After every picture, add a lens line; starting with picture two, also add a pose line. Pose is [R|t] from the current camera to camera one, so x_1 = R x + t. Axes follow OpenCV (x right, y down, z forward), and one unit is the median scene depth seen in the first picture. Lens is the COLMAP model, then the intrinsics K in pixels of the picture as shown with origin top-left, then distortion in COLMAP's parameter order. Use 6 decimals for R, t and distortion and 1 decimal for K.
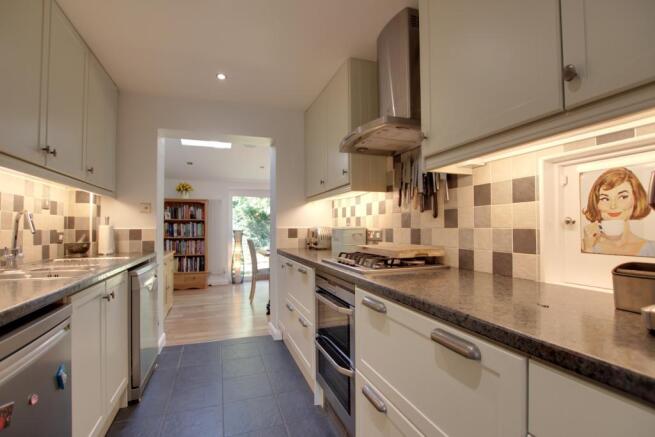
lens RADIAL K [[304.0, 0, 328.2], [0, 304.0, 221.0], [0, 0, 1]] dist [-0.001691, -0.000048]
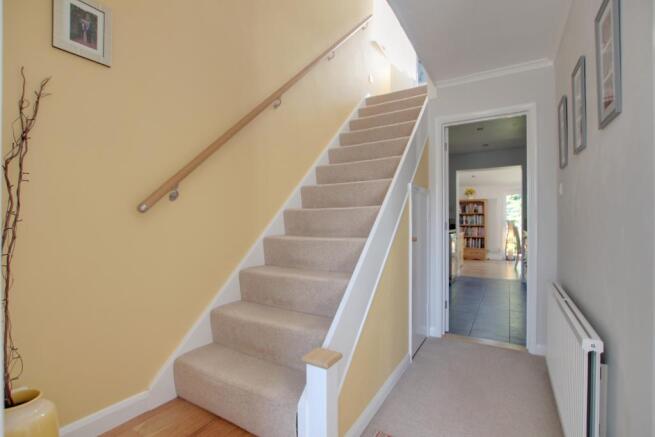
lens RADIAL K [[304.0, 0, 328.2], [0, 304.0, 217.0], [0, 0, 1]] dist [-0.001691, -0.000048]
pose [[0.636157, 0.004201, -0.771548, 0.239368], [0.013160, 0.999781, 0.016294, -0.019470], [0.771447, -0.020520, 0.635962, -0.498009]]
